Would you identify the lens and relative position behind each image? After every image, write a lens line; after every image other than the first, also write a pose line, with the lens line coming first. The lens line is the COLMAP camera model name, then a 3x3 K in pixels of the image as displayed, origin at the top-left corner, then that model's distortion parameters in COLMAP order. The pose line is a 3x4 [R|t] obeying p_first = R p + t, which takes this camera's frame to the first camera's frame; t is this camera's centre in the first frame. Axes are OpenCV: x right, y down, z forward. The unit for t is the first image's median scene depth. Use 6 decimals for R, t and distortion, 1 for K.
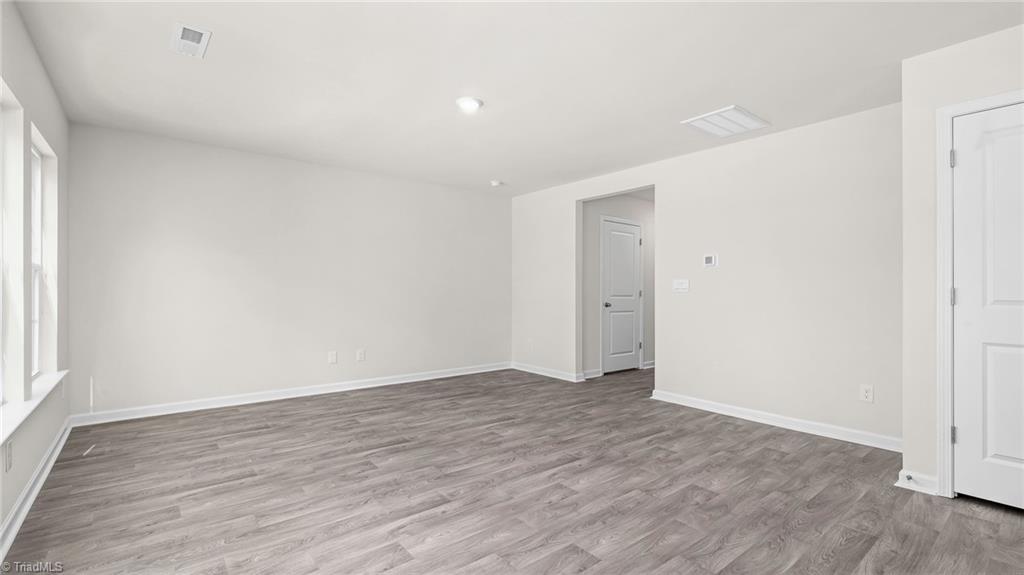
lens RADIAL K [[458.9, 0, 512.0], [0, 458.9, 287.5], [0, 0, 1]] dist [0.022982, 0.000062]
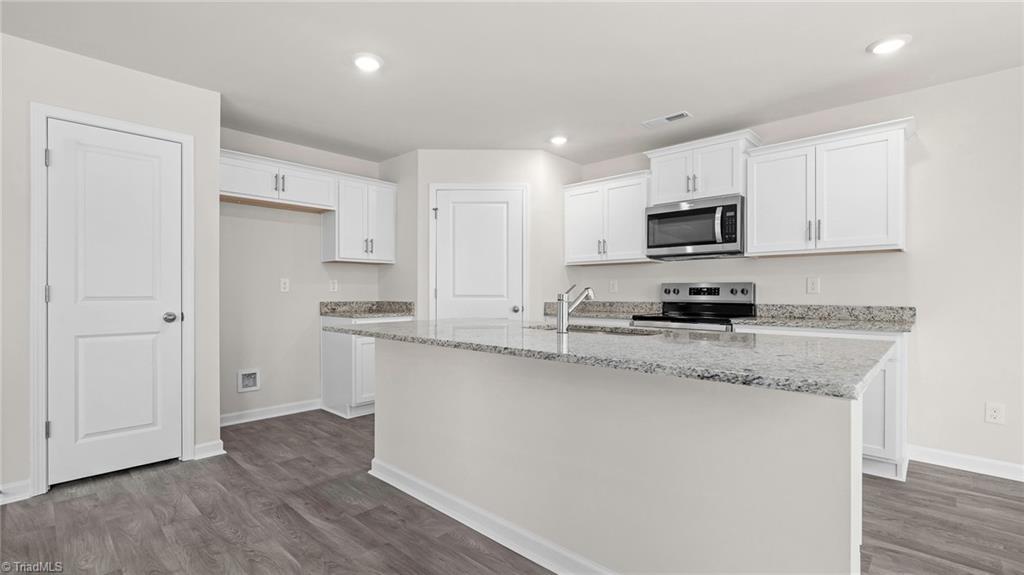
lens RADIAL K [[458.0, 0, 512.0], [0, 458.0, 287.5], [0, 0, 1]] dist [-0.009247, 0.000007]
pose [[-0.122535, 0.001810, 0.992463, -0.159206], [-0.006685, 0.999974, -0.002649, 0.001330], [-0.992442, -0.006959, -0.122519, 0.125116]]
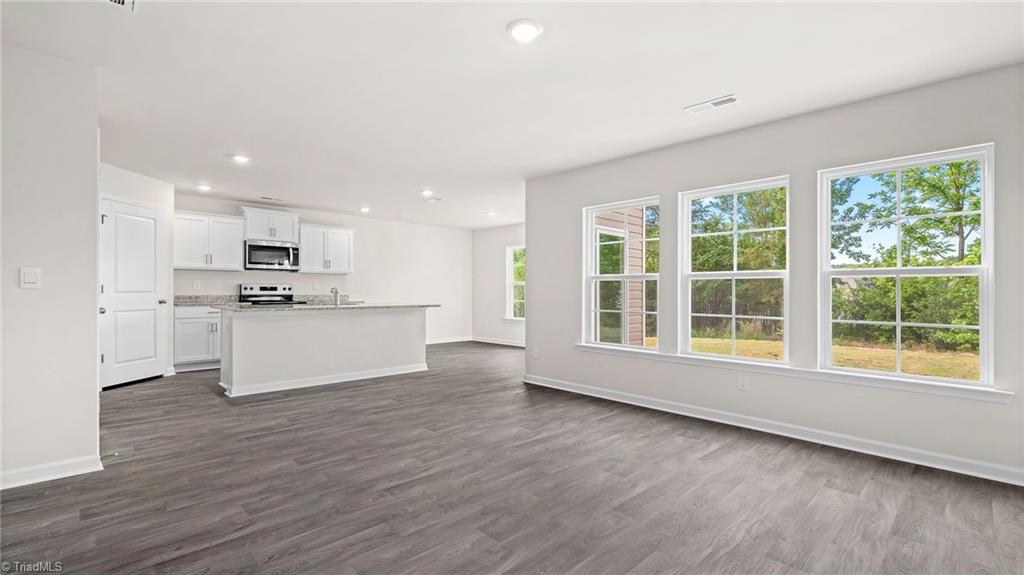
lens RADIAL K [[458.0, 0, 512.0], [0, 458.0, 287.5], [0, 0, 1]] dist [-0.009247, 0.000007]
pose [[-0.996805, -0.013506, -0.078727, -0.015906], [-0.012521, 0.999837, -0.012992, 0.015337], [0.078889, -0.011965, -0.996812, 2.238564]]
